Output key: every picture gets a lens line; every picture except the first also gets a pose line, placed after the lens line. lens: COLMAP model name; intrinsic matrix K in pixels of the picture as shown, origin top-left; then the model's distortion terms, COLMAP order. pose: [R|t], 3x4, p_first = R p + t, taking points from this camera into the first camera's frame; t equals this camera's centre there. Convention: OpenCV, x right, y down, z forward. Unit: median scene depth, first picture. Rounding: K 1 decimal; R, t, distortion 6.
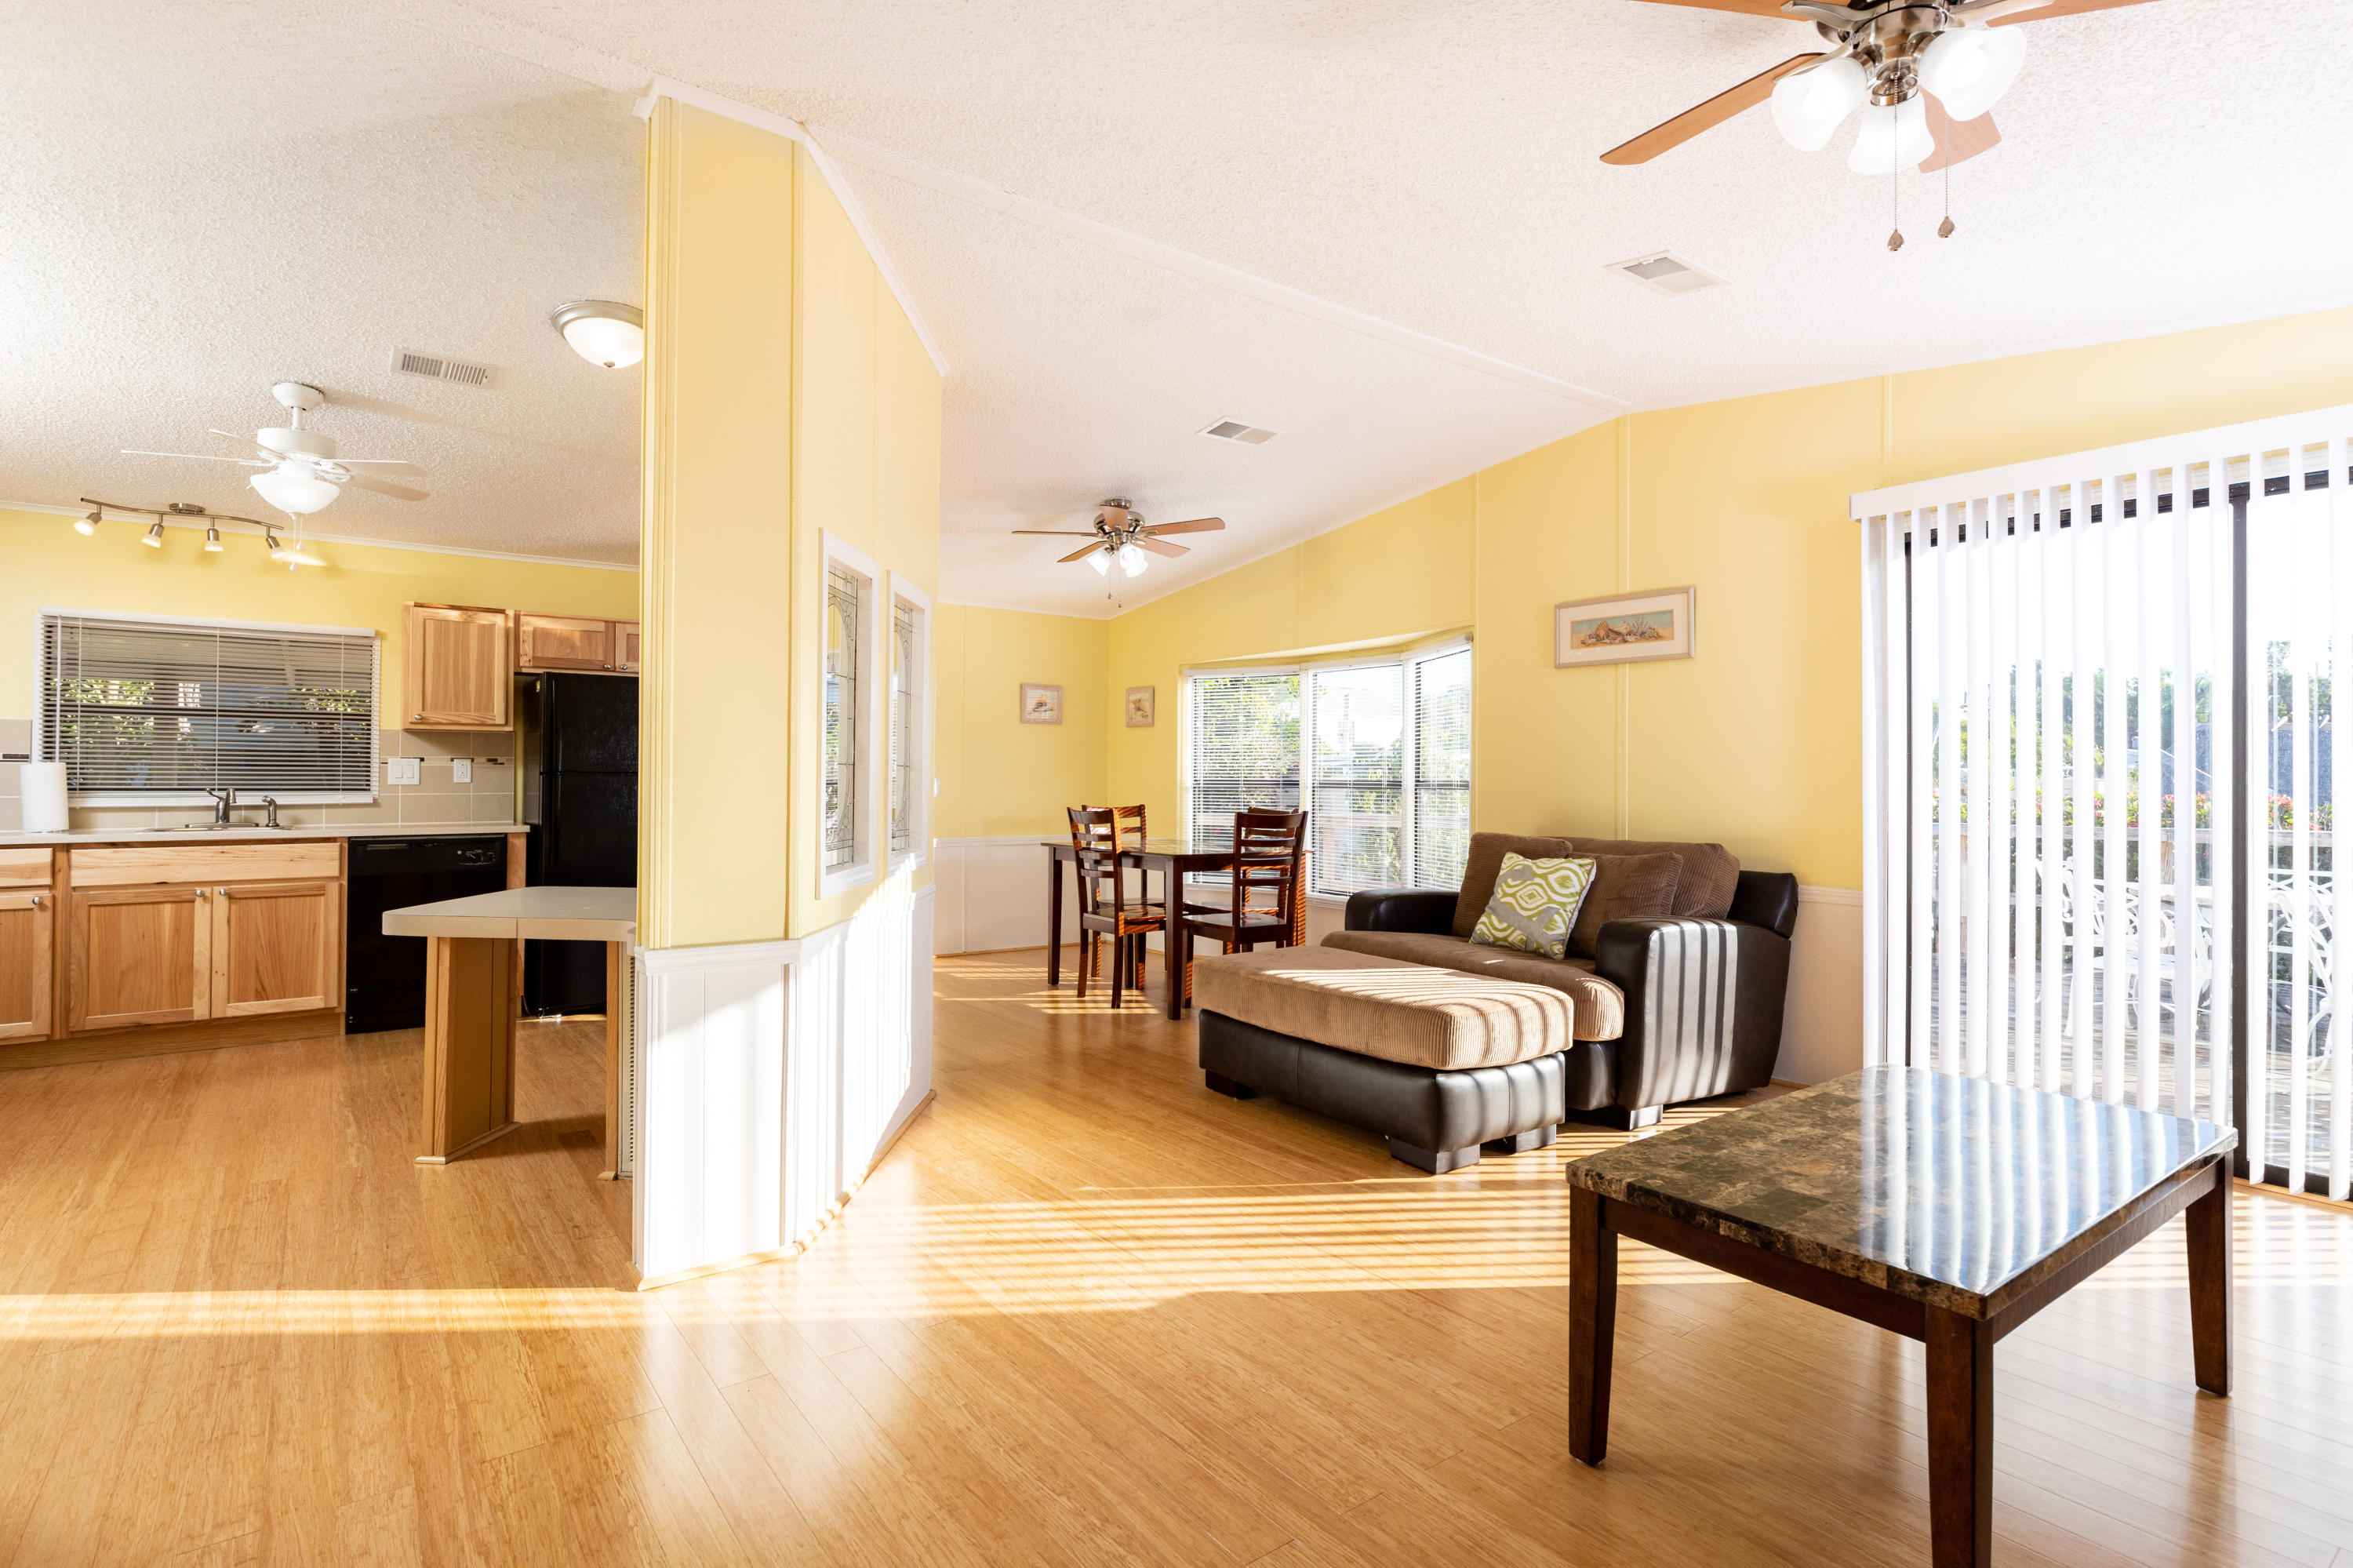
lens RADIAL K [[1161.8, 0, 1165.1], [0, 1161.8, 761.3], [0, 0, 1]] dist [-0.005055, -0.000403]
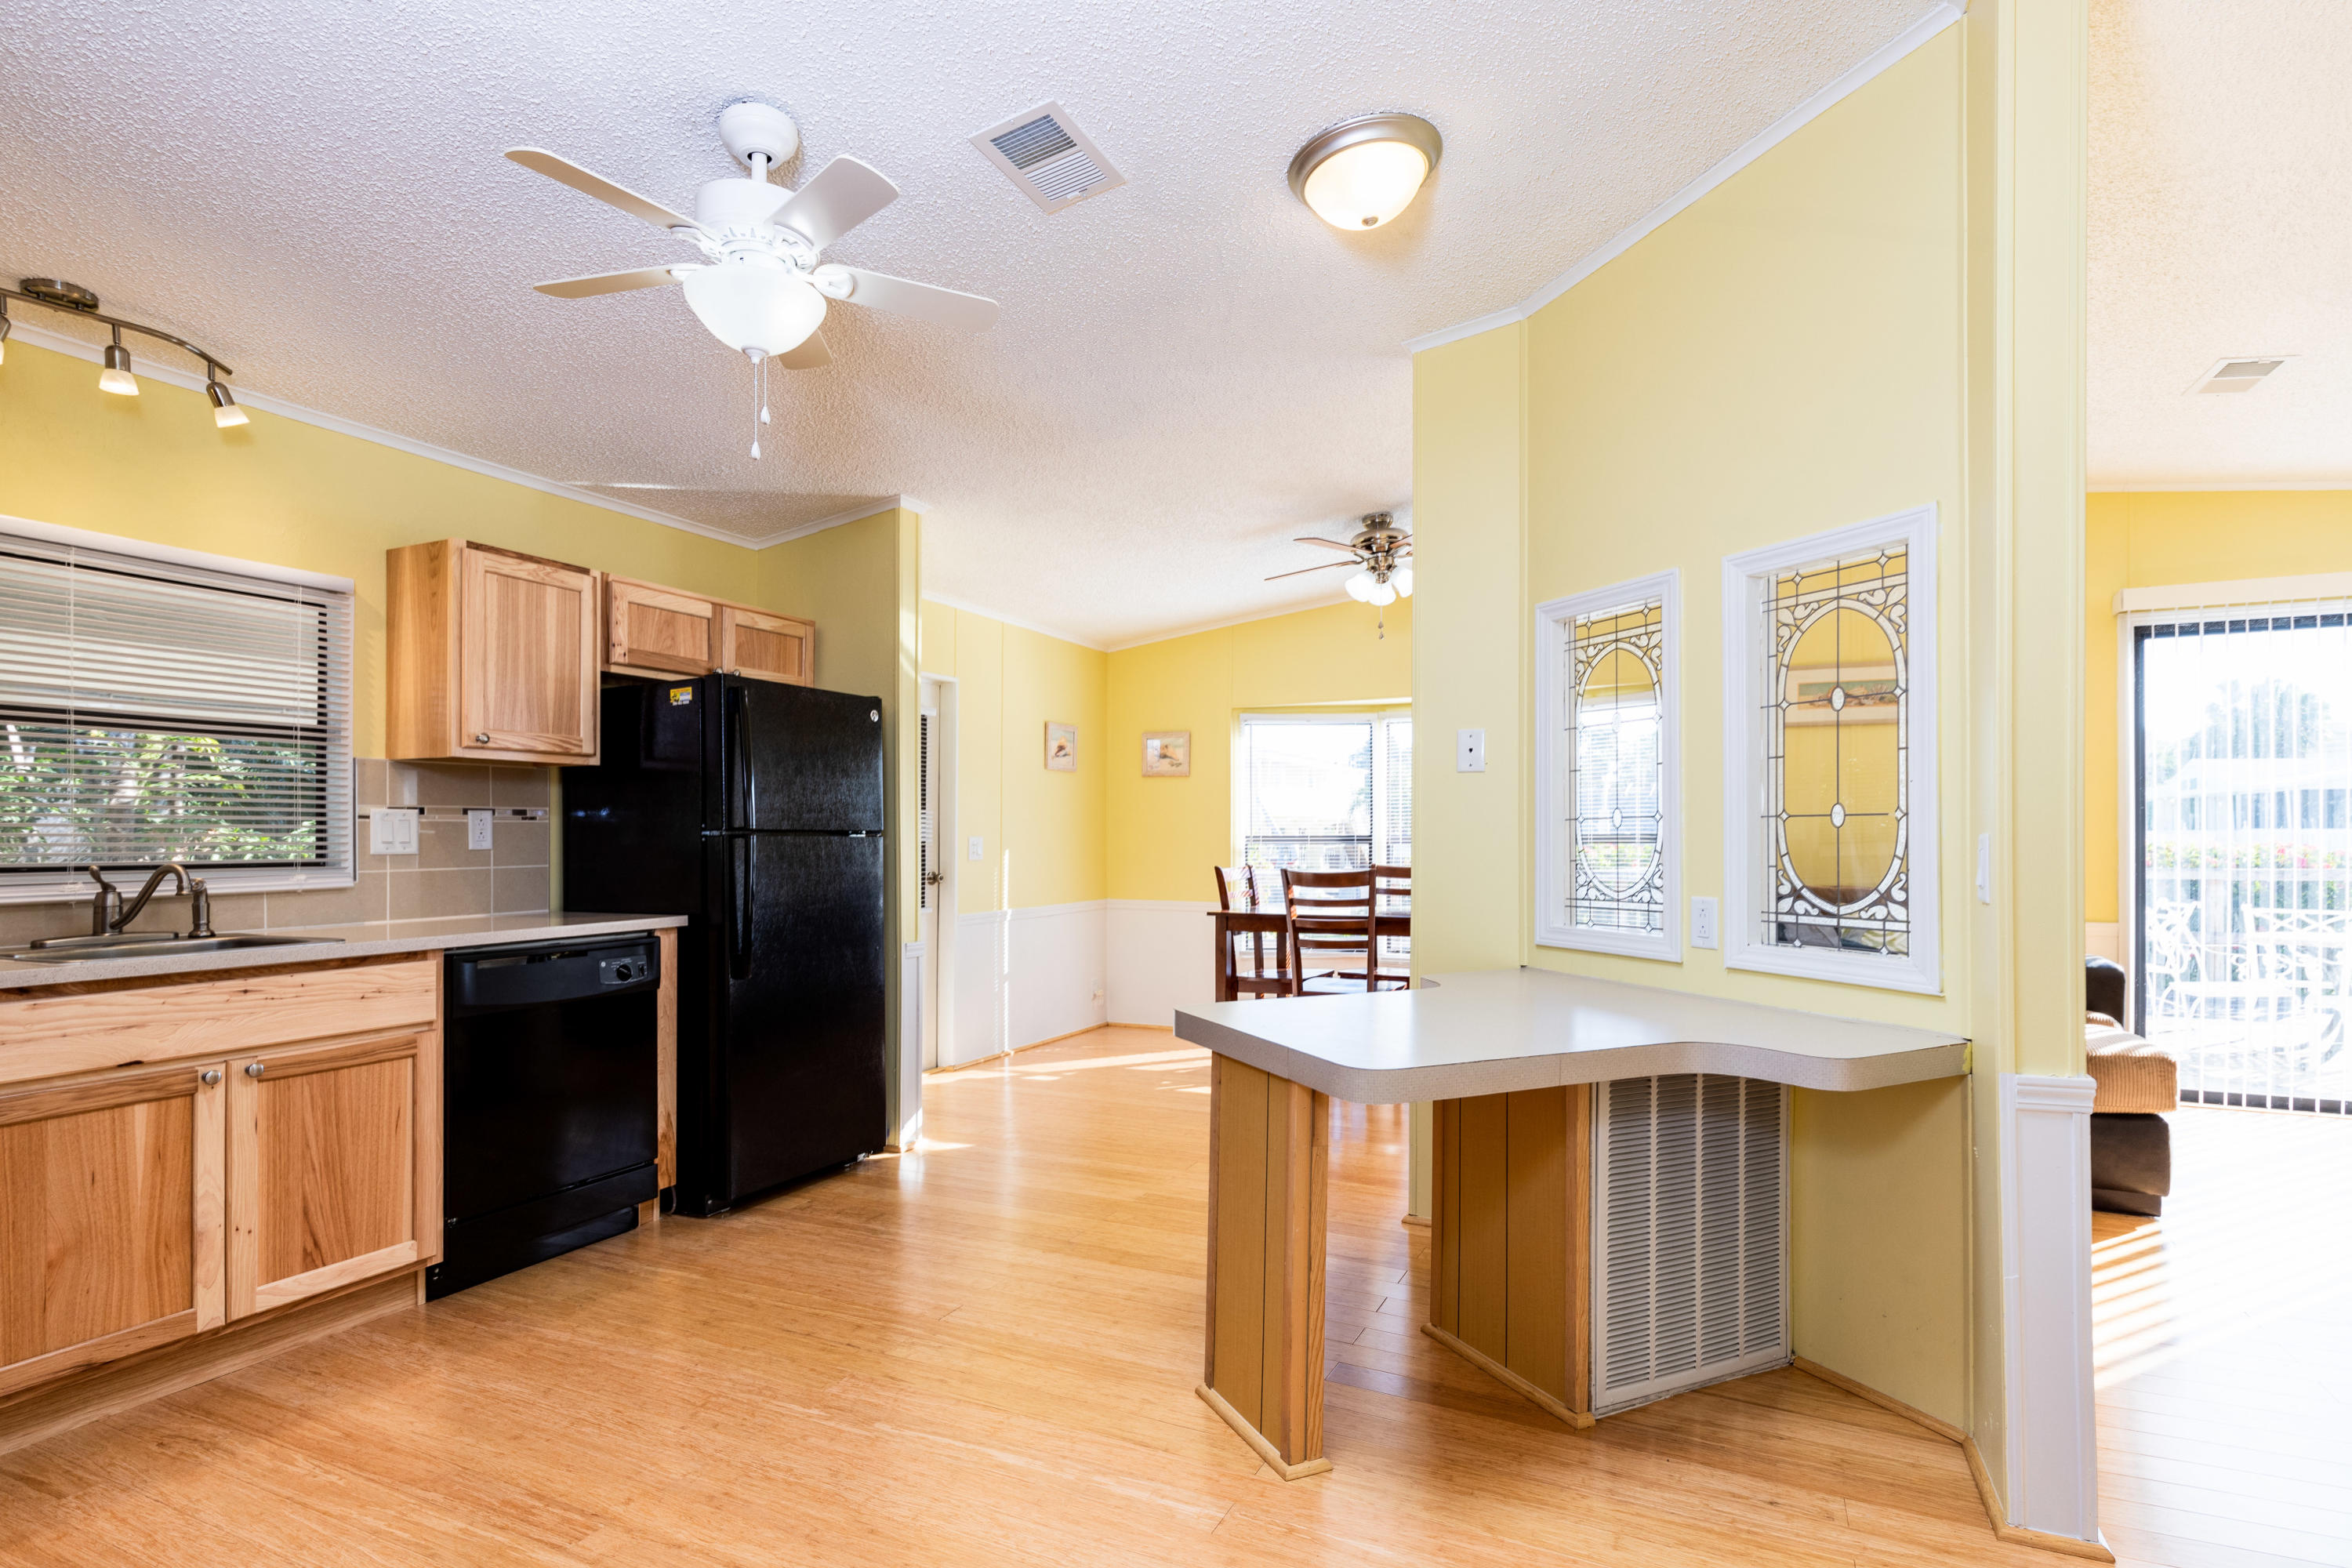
lens RADIAL K [[1161.7, 0, 1186.6], [0, 1161.7, 823.9], [0, 0, 1]] dist [-0.000883, 0.000183]
pose [[0.875078, -0.003427, 0.483969, -0.690165], [0.001720, 0.999991, 0.003969, 0.004095], [-0.483978, -0.002641, 0.875076, 0.351897]]
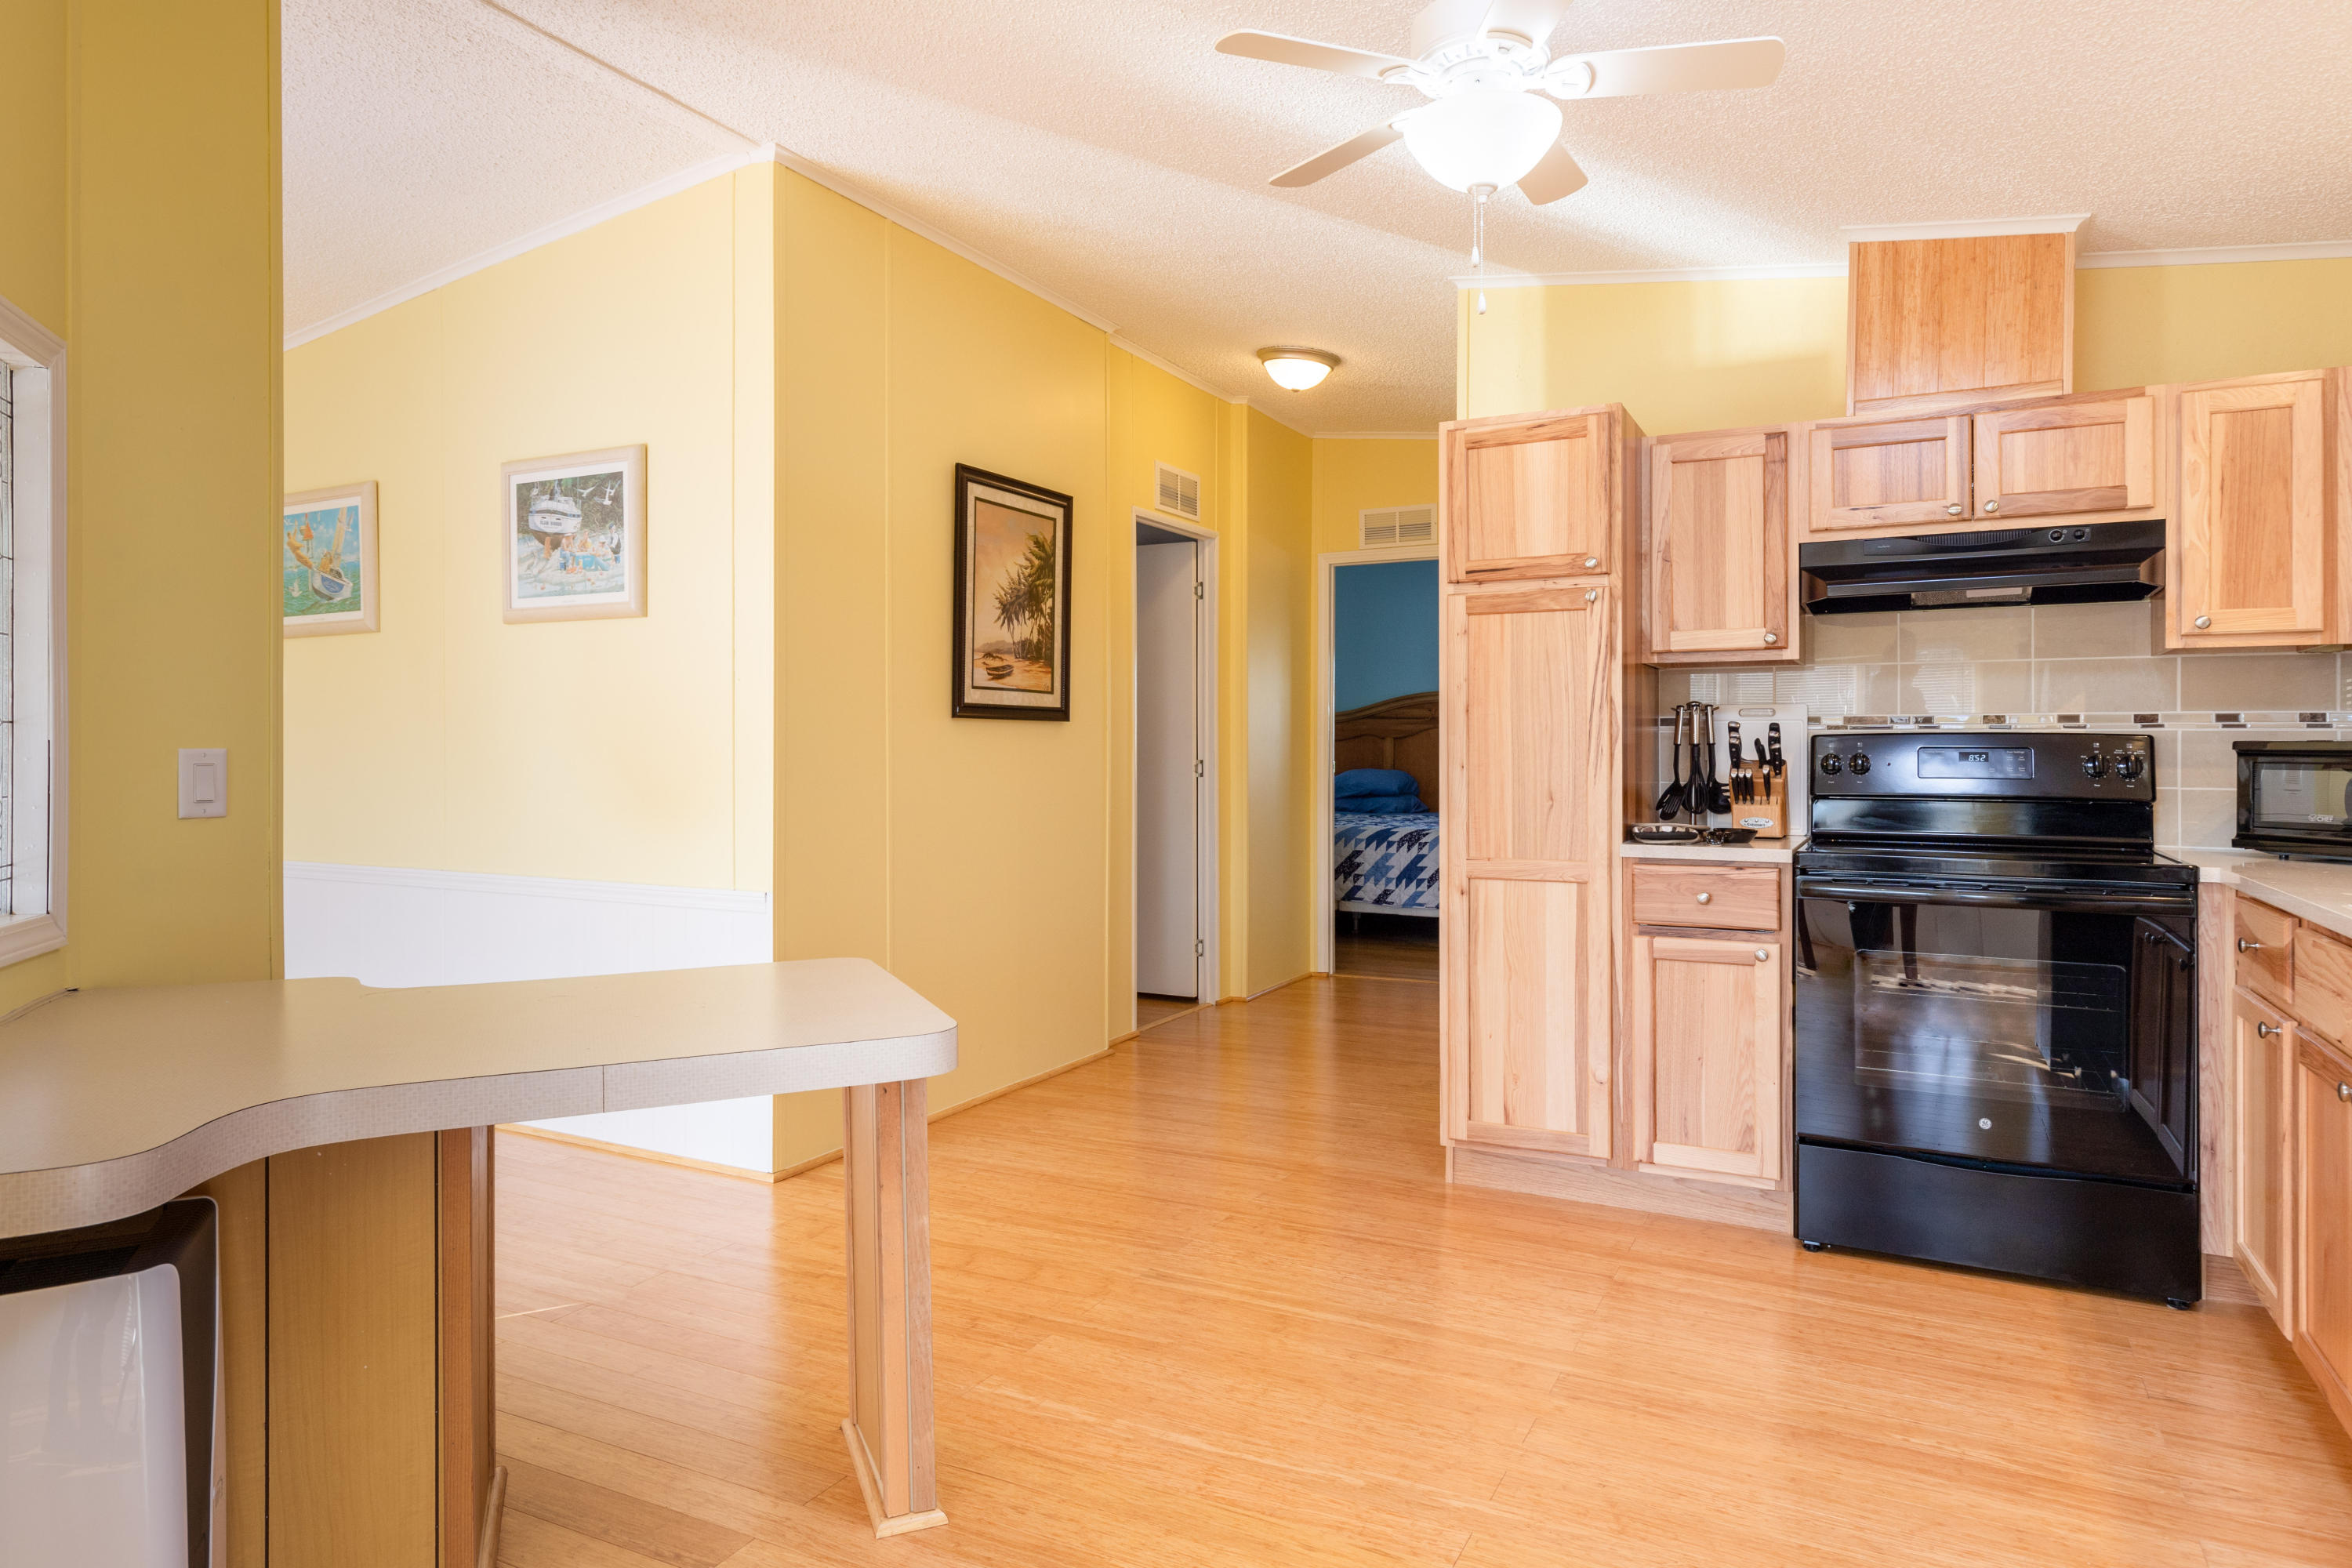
lens RADIAL K [[1338.1, 0, 1178.3], [0, 1338.1, 729.0], [0, 0, 1]] dist [0.000278, 0.000601]
pose [[-0.892392, -0.009272, -0.451165, -0.327802], [0.000568, 0.999765, -0.021670, 0.012928], [0.451260, -0.019595, -0.892177, 1.174288]]
